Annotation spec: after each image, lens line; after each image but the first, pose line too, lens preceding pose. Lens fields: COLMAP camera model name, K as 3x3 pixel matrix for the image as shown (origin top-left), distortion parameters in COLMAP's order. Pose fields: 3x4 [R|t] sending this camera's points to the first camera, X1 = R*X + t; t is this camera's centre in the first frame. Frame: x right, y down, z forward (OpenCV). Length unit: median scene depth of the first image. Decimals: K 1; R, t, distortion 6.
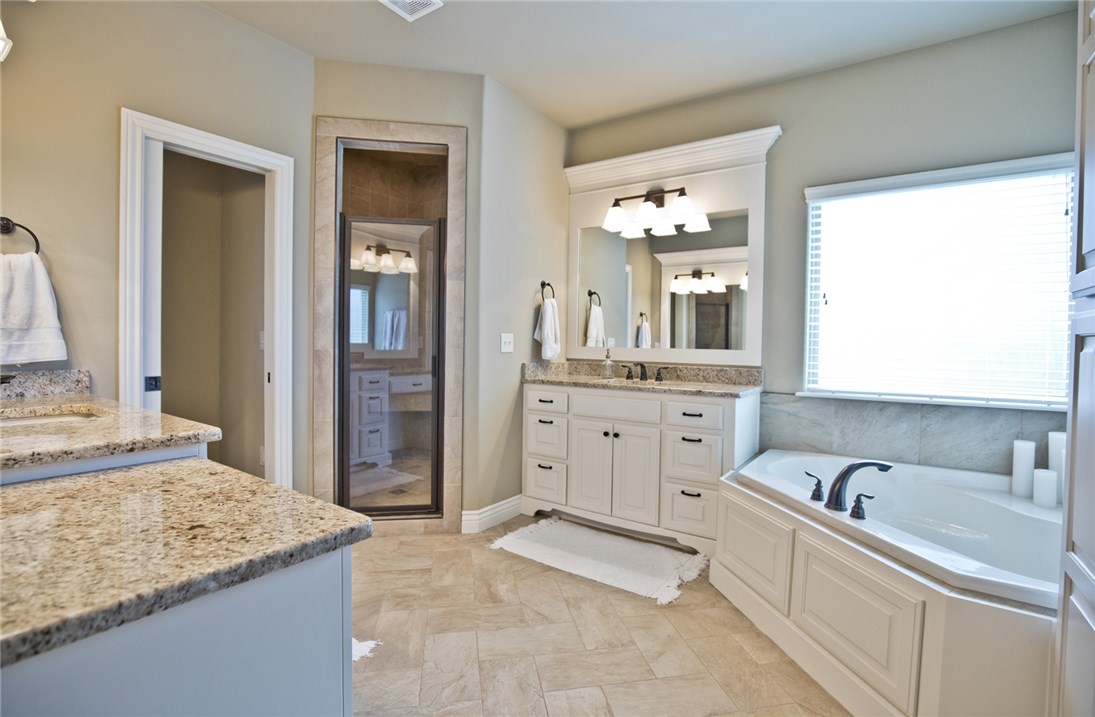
lens RADIAL K [[506.2, 0, 554.4], [0, 506.2, 351.3], [0, 0, 1]] dist [-0.028712, 0.000374]
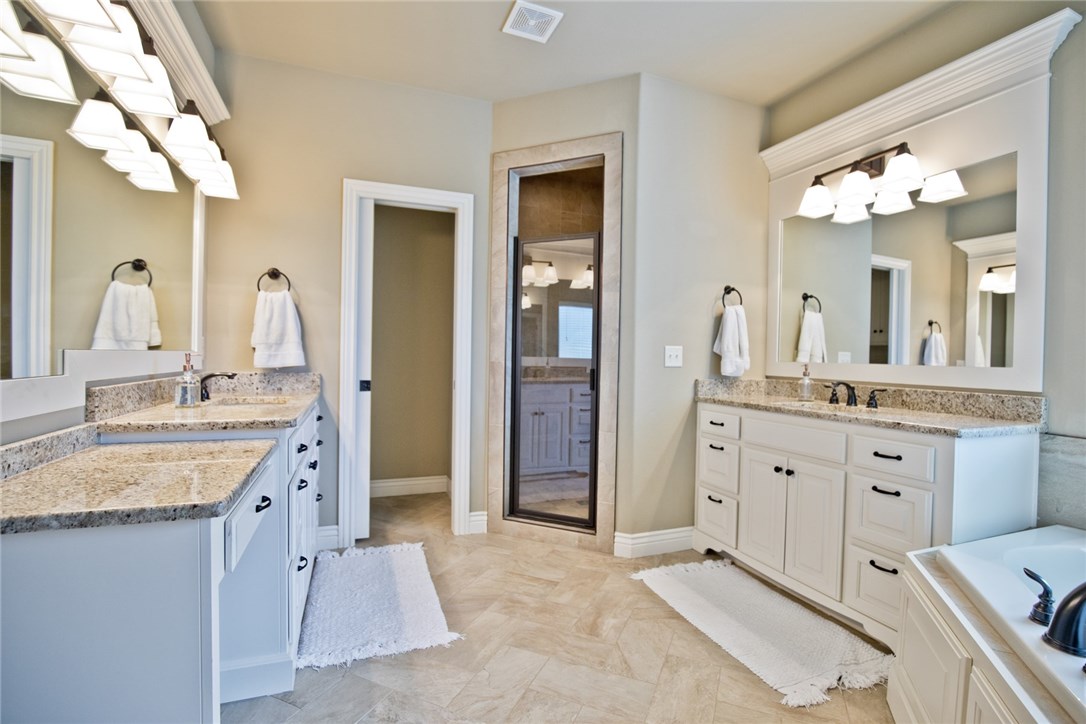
lens RADIAL K [[500.6, 0, 545.5], [0, 500.6, 360.3], [0, 0, 1]] dist [-0.030012, 0.004492]
pose [[0.829080, 0.004775, -0.559110, 0.239729], [-0.015608, 0.999772, -0.014605, 0.008043], [0.558912, 0.020835, 0.828965, 0.140459]]
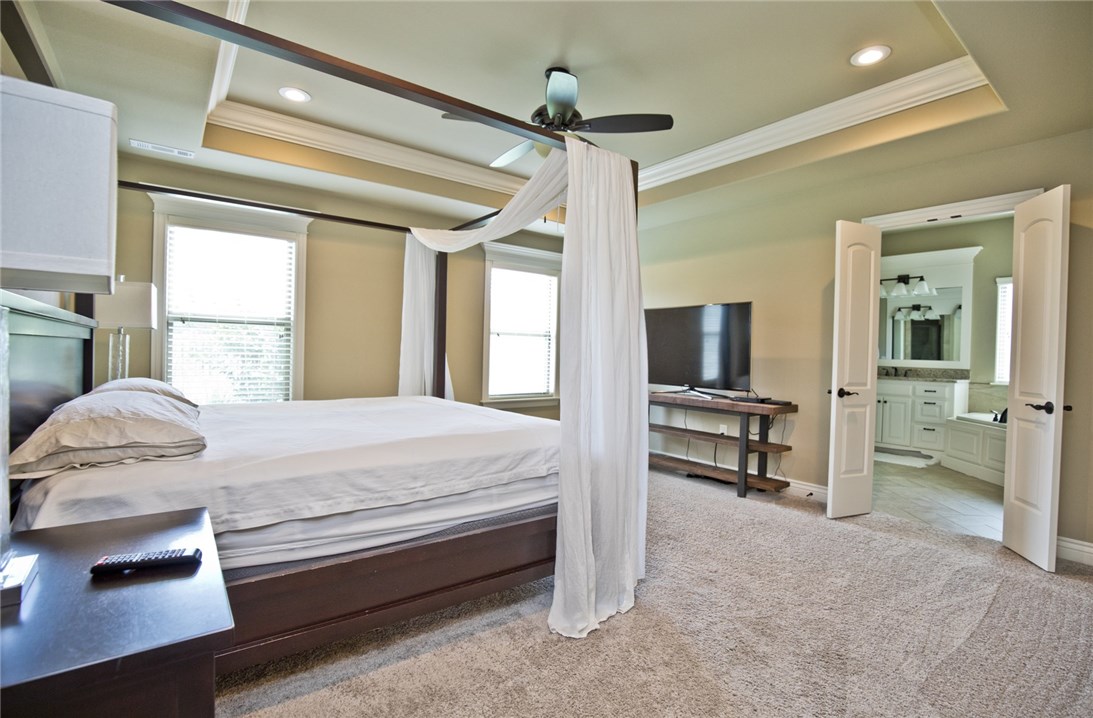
lens RADIAL K [[503.9, 0, 549.0], [0, 503.9, 355.4], [0, 0, 1]] dist [-0.030012, 0.004492]
pose [[0.950114, 0.008189, -0.311795, -0.544565], [-0.010775, 0.999920, -0.006571, 0.005465], [0.311716, 0.009603, 0.950127, -1.337256]]
